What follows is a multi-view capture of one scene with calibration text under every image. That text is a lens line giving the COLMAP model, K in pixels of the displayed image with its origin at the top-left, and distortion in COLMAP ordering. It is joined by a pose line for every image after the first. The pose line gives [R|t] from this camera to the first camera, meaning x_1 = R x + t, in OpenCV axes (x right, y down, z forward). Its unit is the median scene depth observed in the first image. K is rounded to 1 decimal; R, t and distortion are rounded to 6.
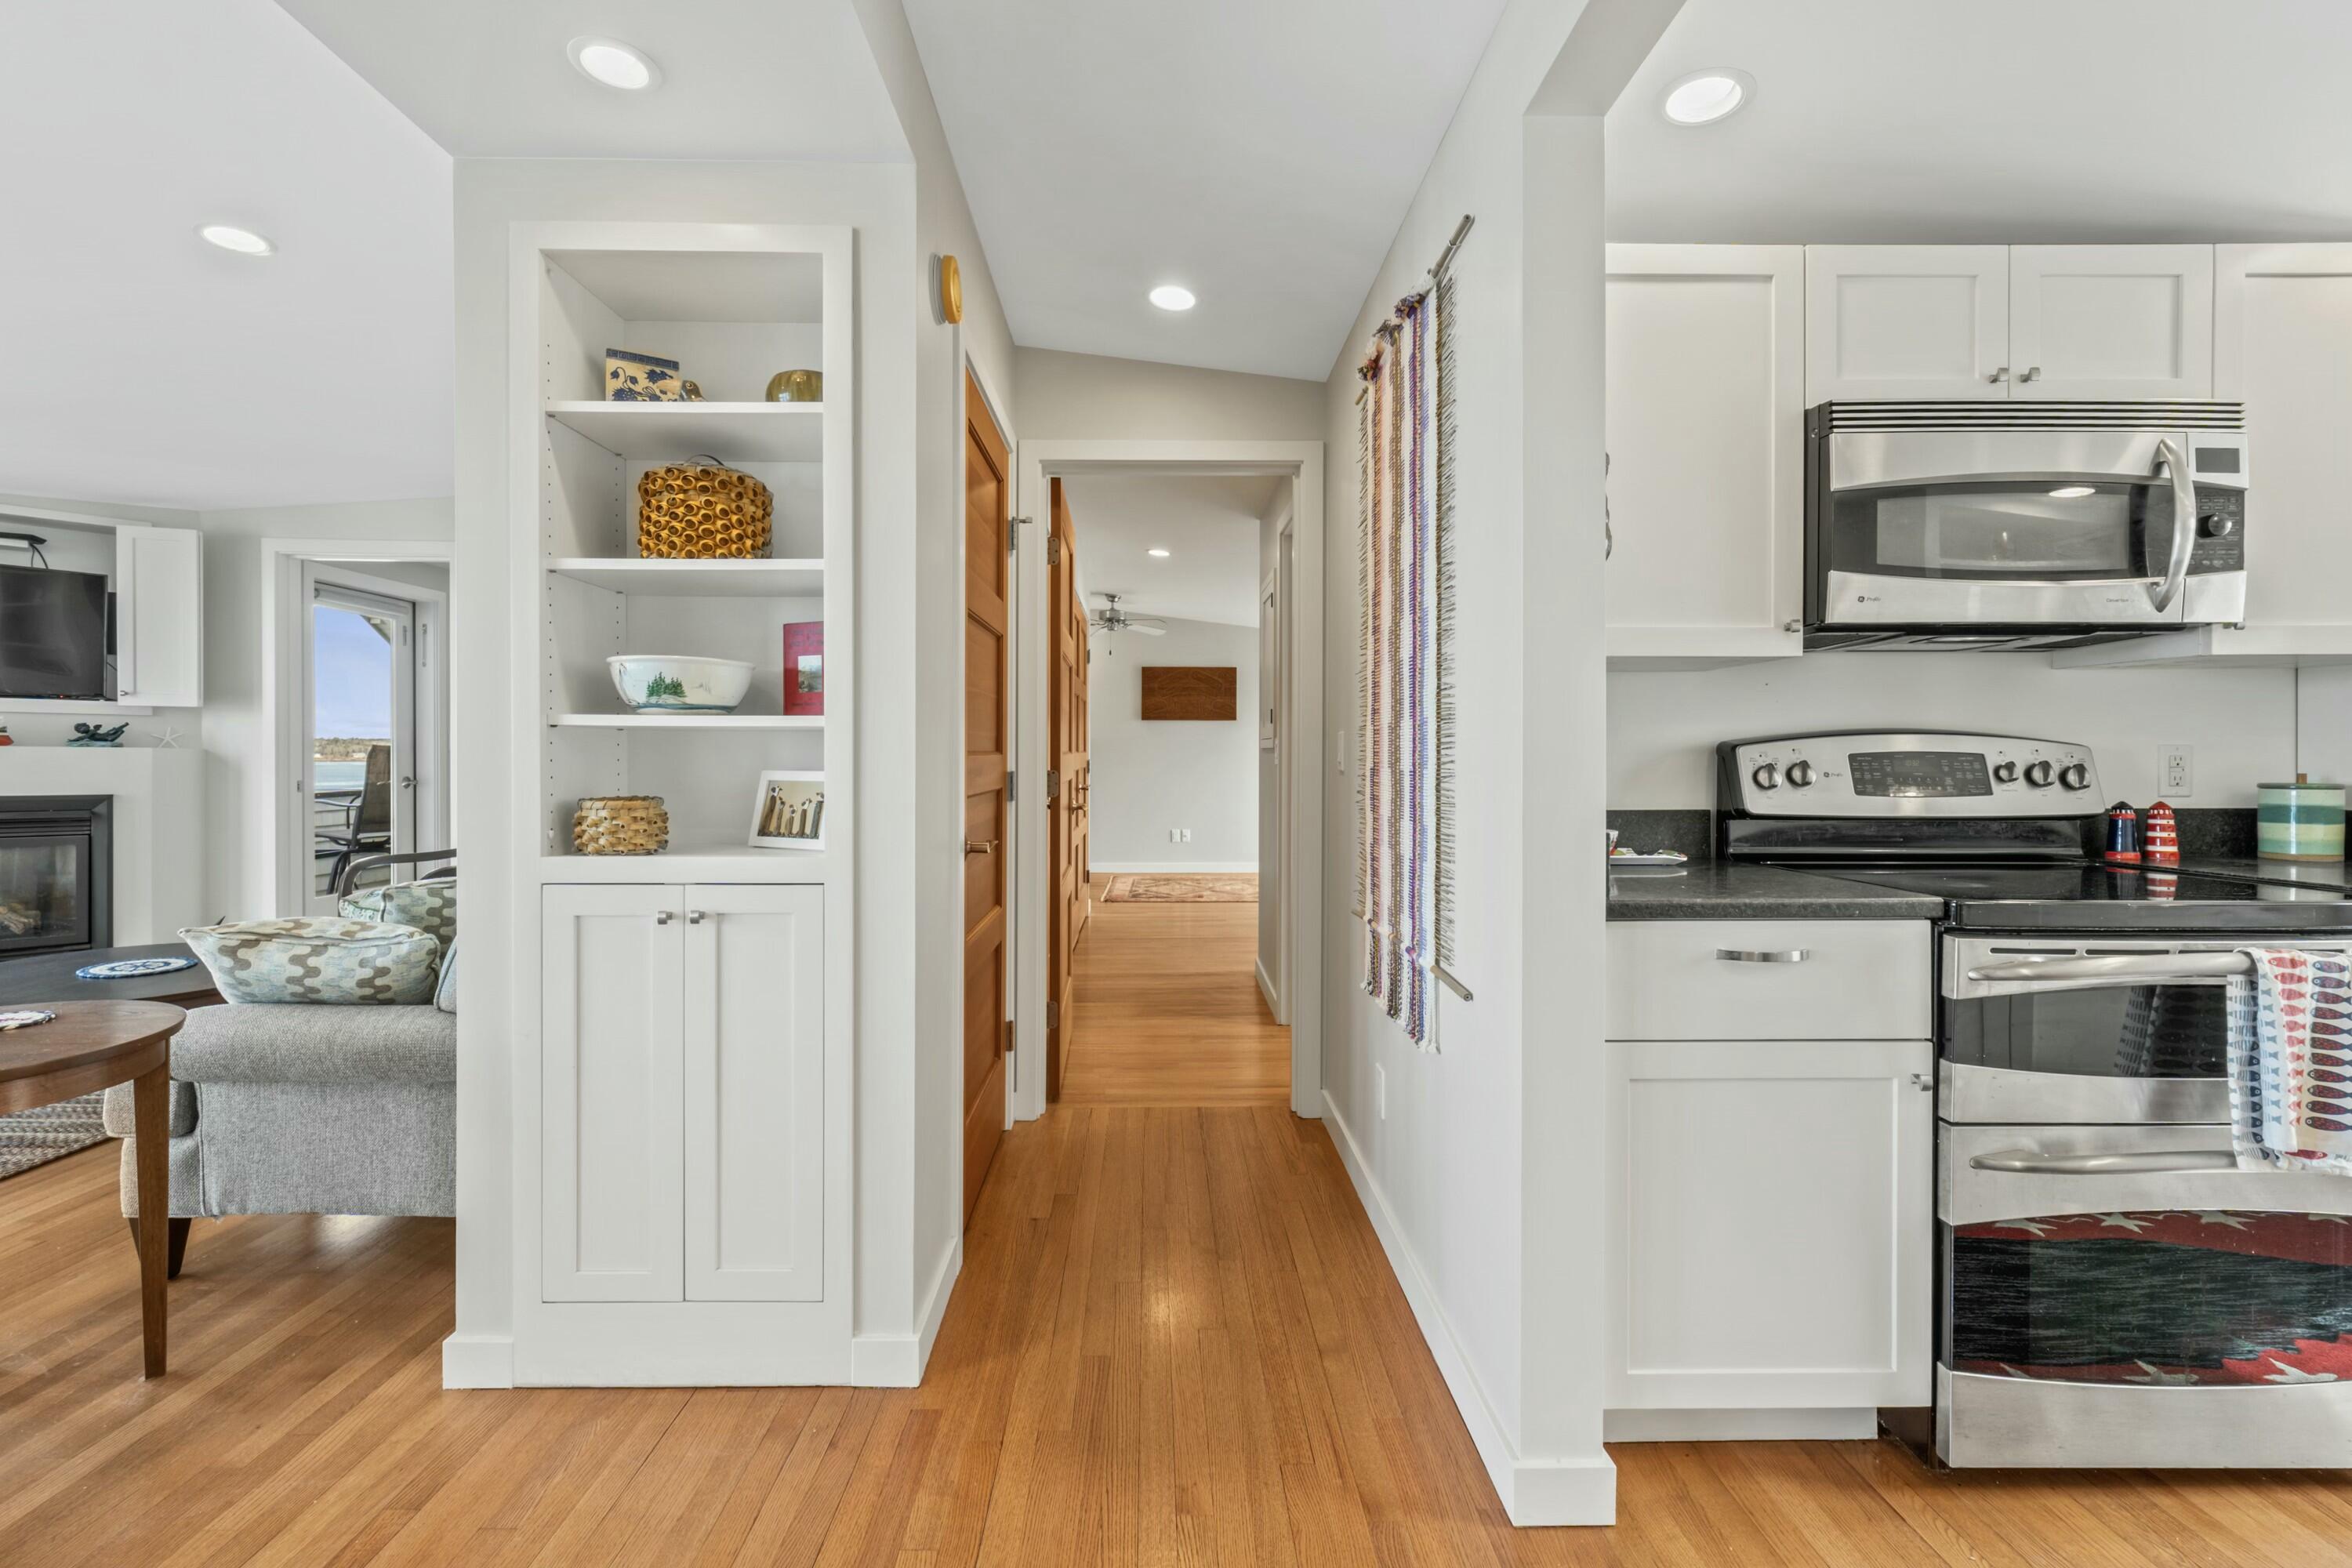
lens RADIAL K [[944.3, 0, 1171.0], [0, 944.3, 762.5], [0, 0, 1]] dist [-0.002878, -0.000226]
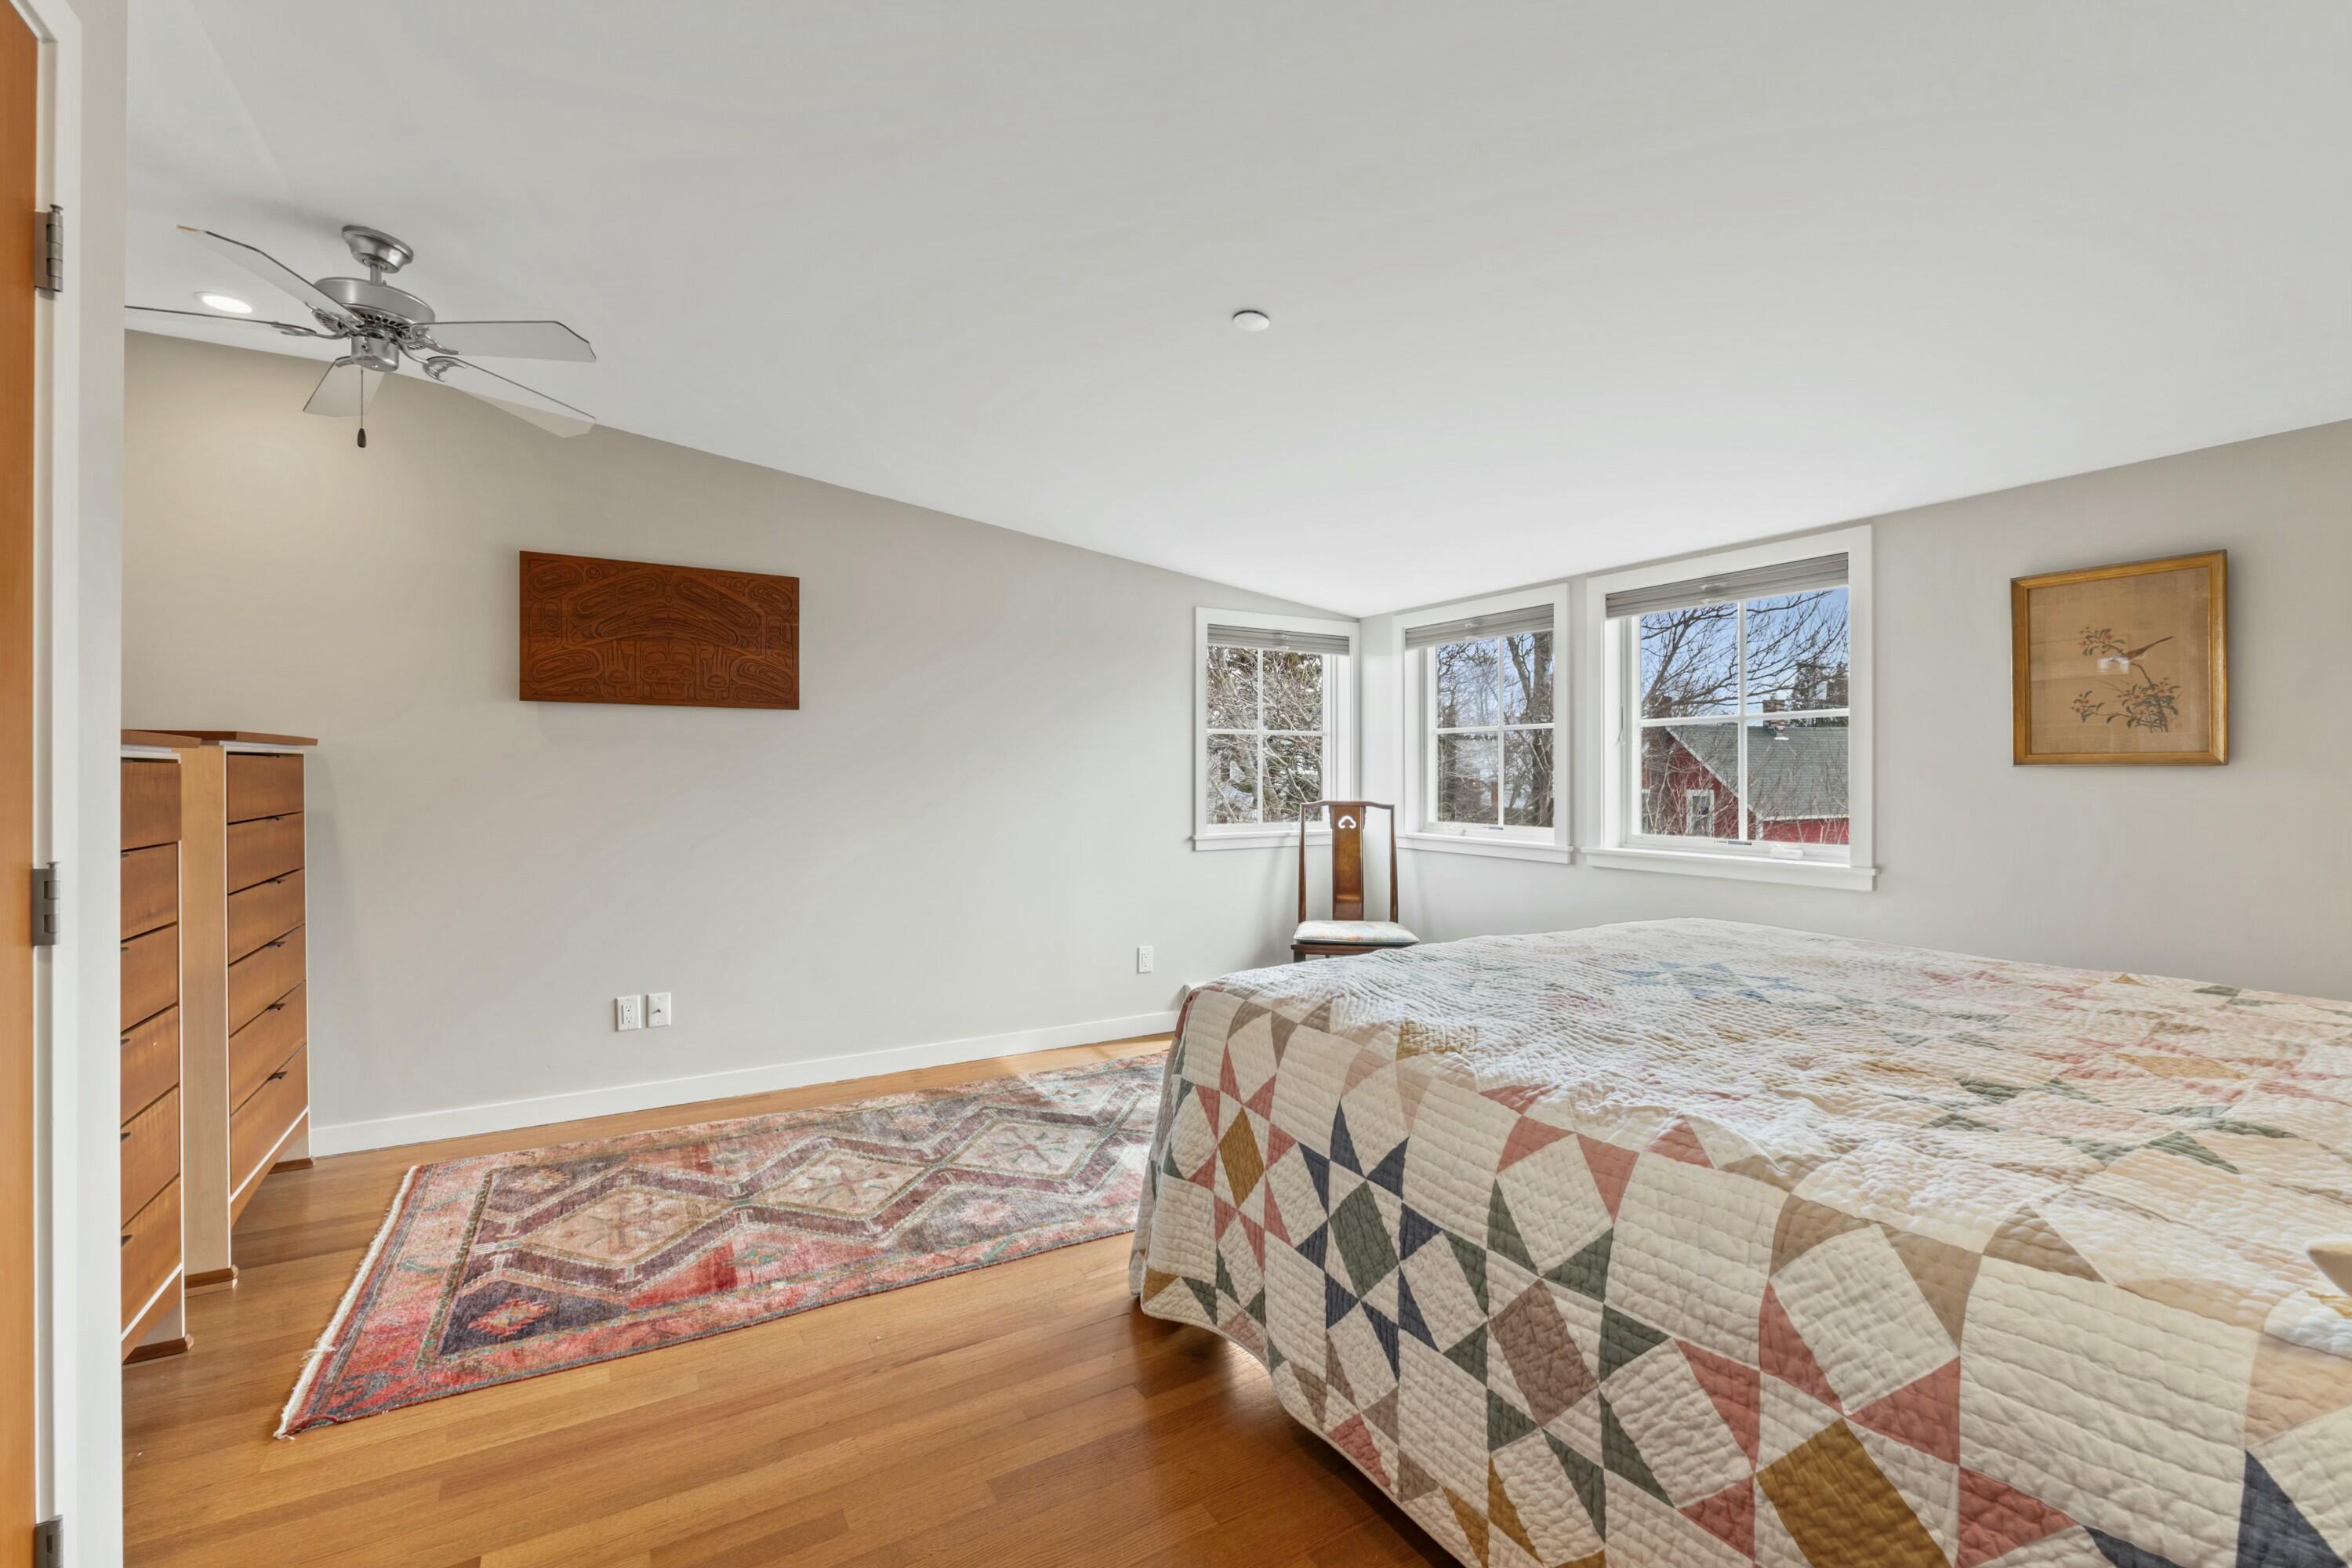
lens RADIAL K [[1004.1, 0, 1170.4], [0, 1004.1, 776.7], [0, 0, 1]] dist [-0.010558, -0.000007]
pose [[0.875316, -0.001098, 0.483551, 0.001094], [0.004203, 0.999977, -0.005337, -0.013285], [-0.483534, 0.006704, 0.875300, 0.566518]]
